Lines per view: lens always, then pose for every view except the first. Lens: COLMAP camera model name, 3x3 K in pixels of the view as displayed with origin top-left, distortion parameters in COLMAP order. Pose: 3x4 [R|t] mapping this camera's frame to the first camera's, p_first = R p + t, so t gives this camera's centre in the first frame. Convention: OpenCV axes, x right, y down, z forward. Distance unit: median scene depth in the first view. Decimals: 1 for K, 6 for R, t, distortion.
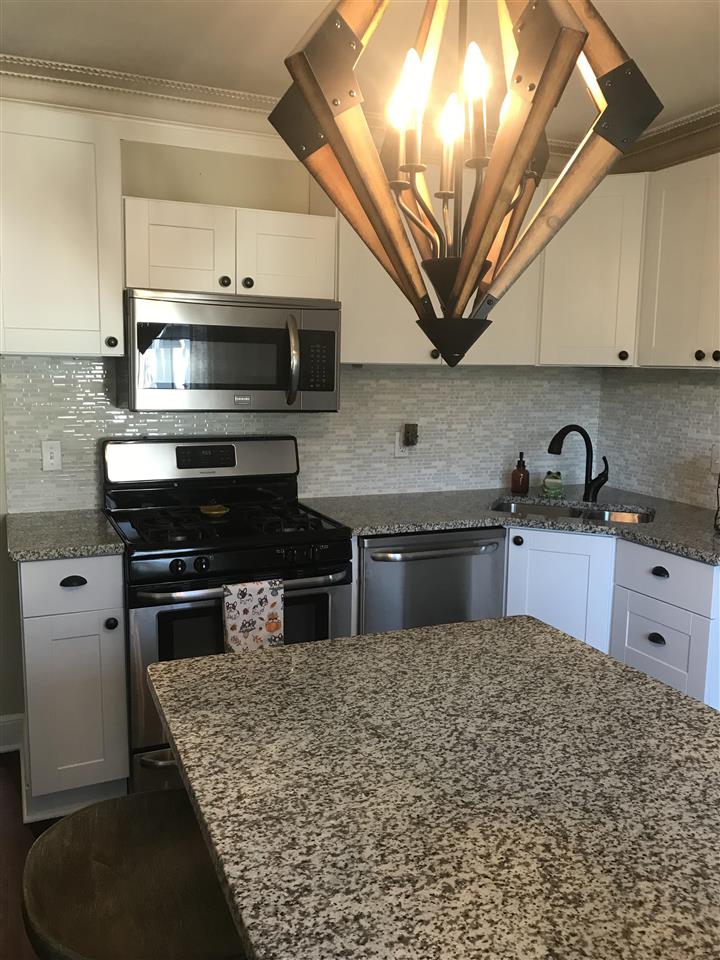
lens RADIAL K [[786.4, 0, 360.0], [0, 786.4, 480.0], [0, 0, 1]] dist [0.116635, -0.257102]
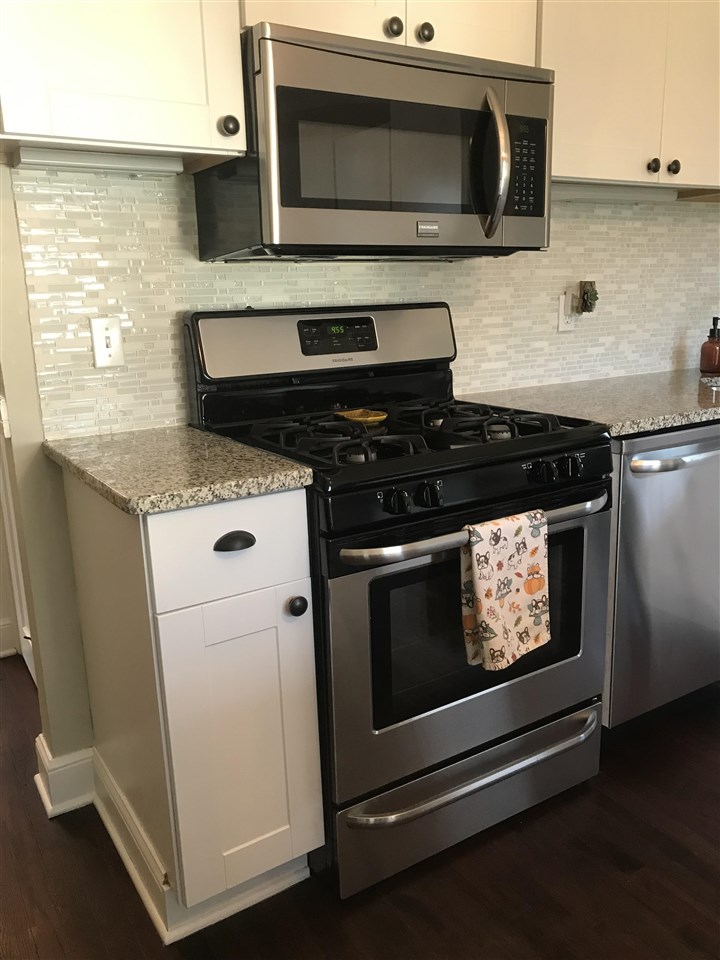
lens RADIAL K [[786.4, 0, 360.0], [0, 786.4, 480.0], [0, 0, 1]] dist [0.116635, -0.257102]
pose [[0.985131, -0.077422, 0.153369, -0.299124], [0.063953, 0.993805, 0.090891, 0.032491], [-0.159456, -0.079732, 0.983980, 0.365827]]
